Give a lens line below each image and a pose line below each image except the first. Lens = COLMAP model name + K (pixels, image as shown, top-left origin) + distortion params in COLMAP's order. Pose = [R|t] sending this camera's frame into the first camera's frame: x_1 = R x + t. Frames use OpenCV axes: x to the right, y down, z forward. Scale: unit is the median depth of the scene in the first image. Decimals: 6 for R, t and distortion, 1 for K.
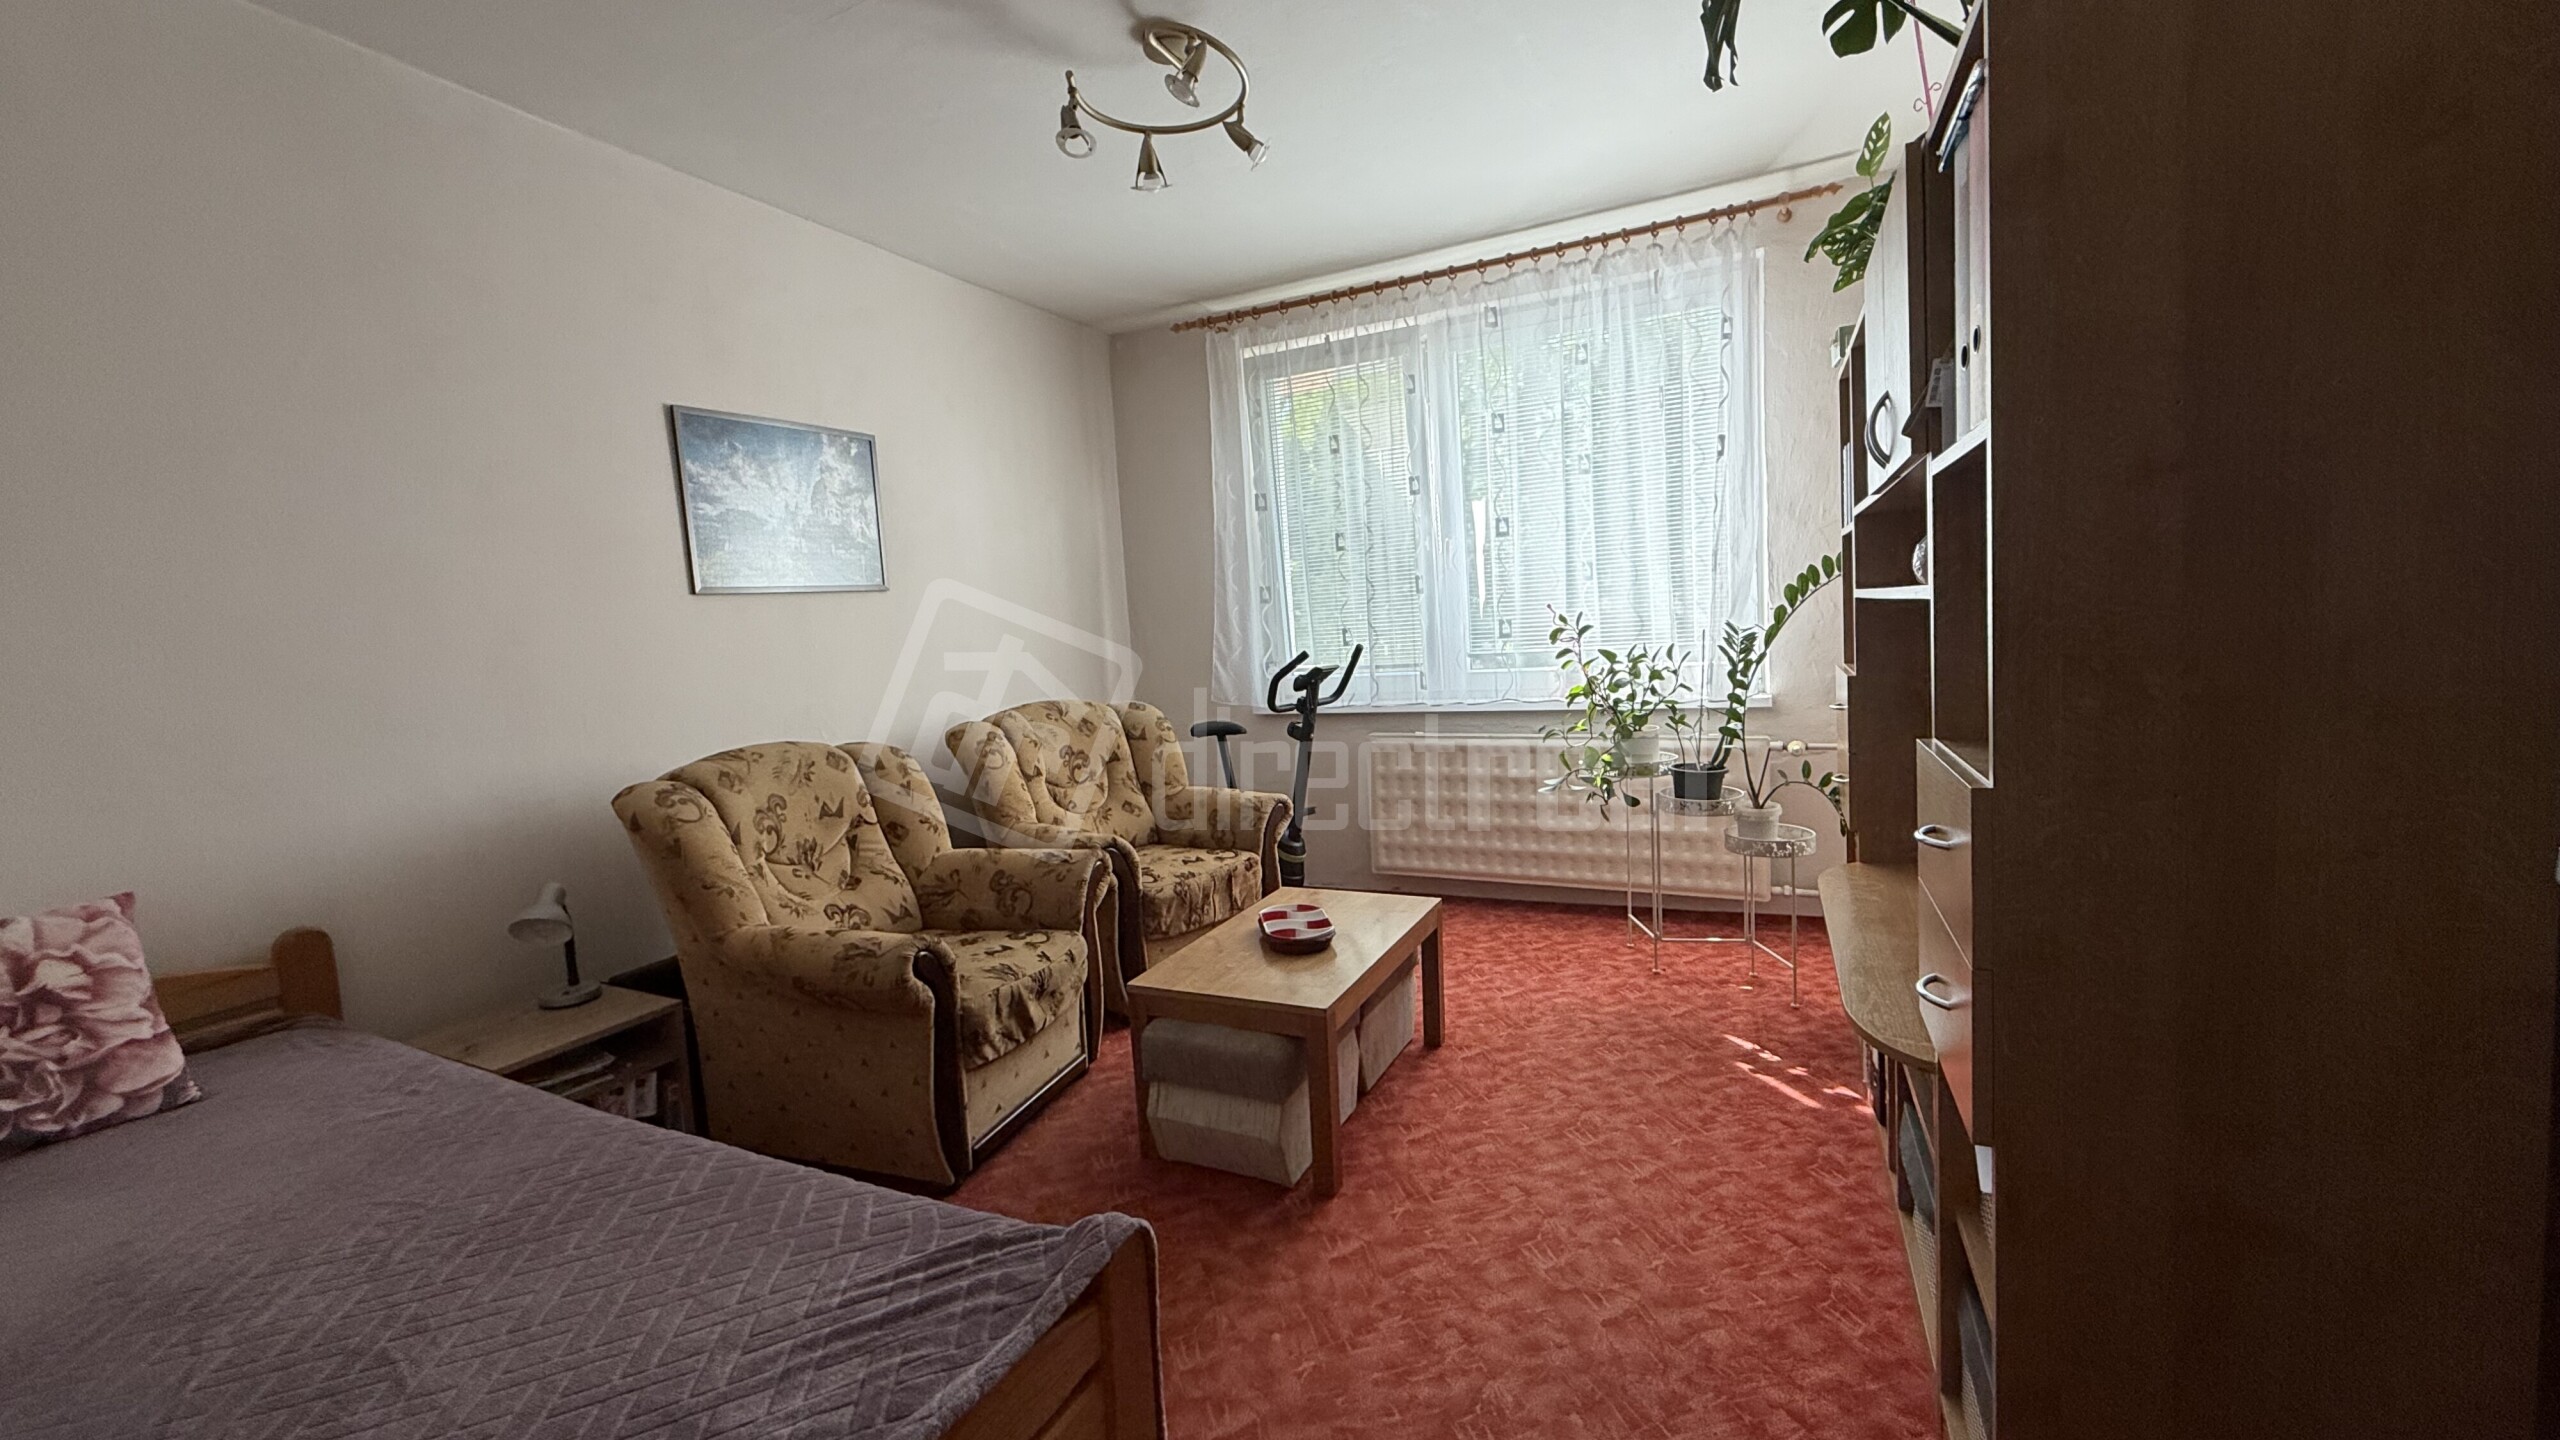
lens RADIAL K [[973.3, 0, 1290.5], [0, 973.3, 699.9], [0, 0, 1]] dist [0.000154, -0.000088]
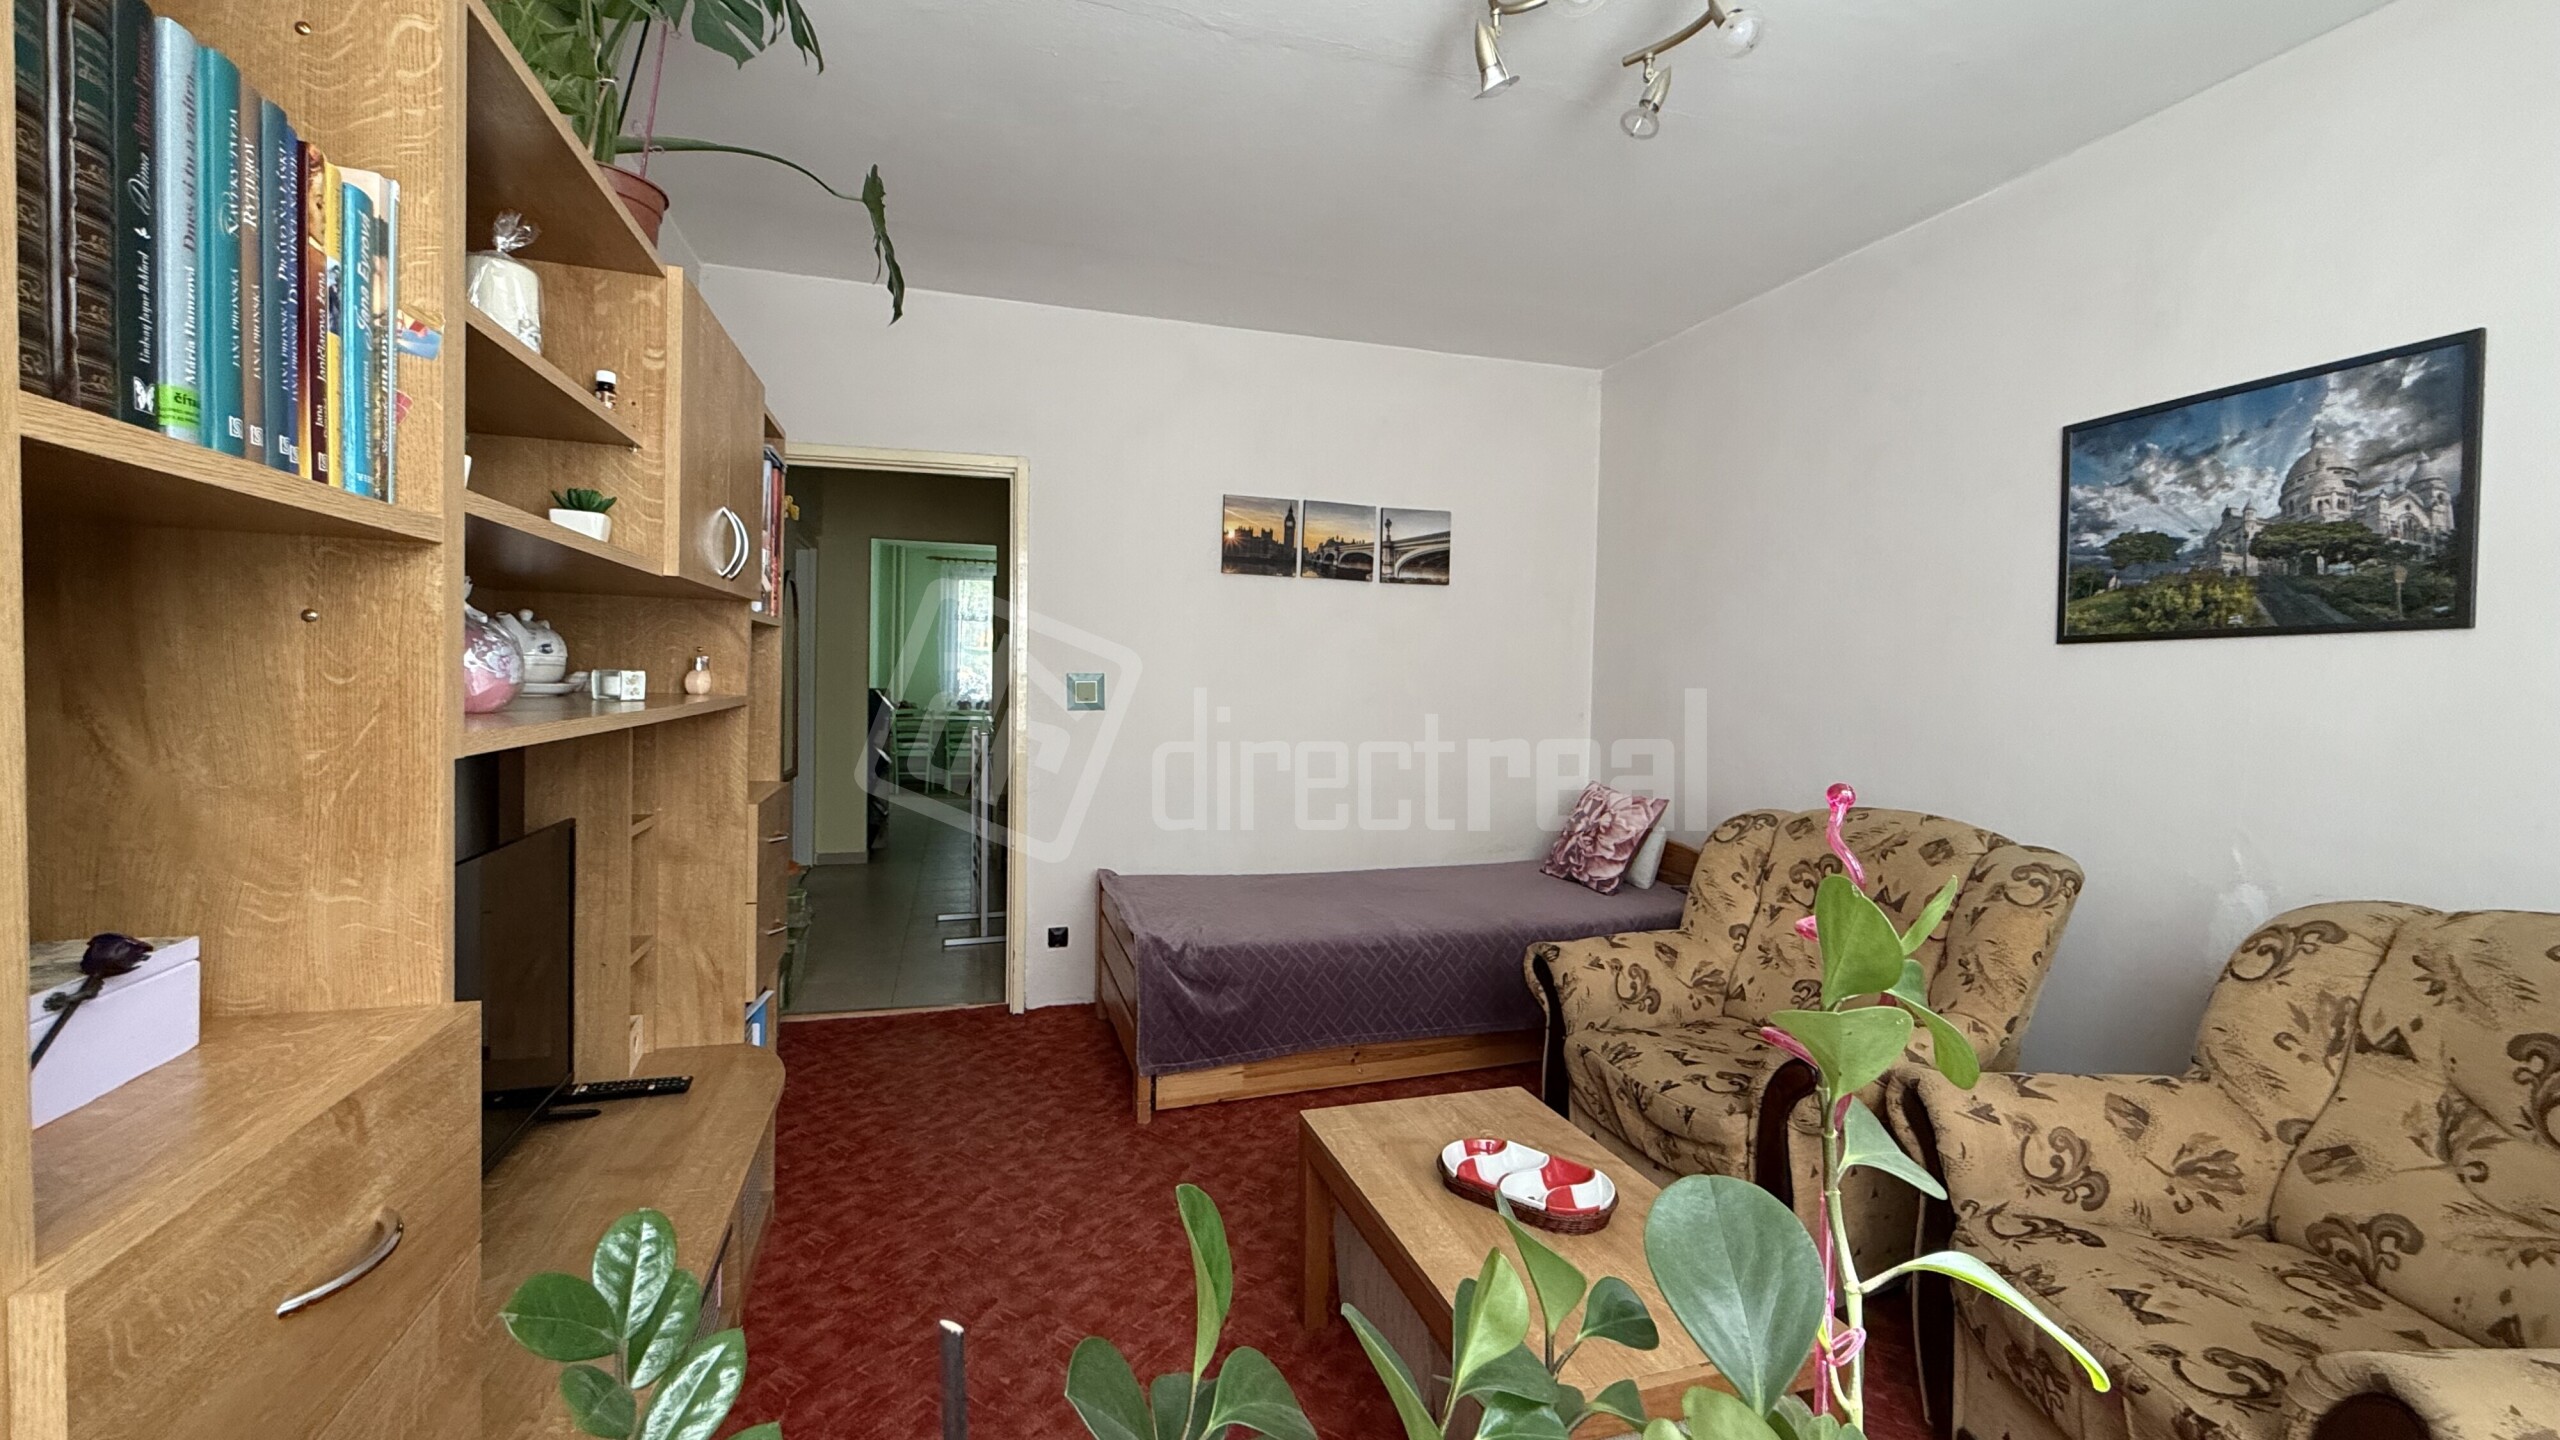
lens RADIAL K [[1019.5, 0, 1270.9], [0, 1019.5, 717.0], [0, 0, 1]] dist [0.000245, -0.000517]
pose [[-0.733787, 0.064338, -0.676326, 0.554482], [-0.041930, 0.989319, 0.139605, -0.155361], [0.678085, 0.130798, -0.723252, 1.307099]]
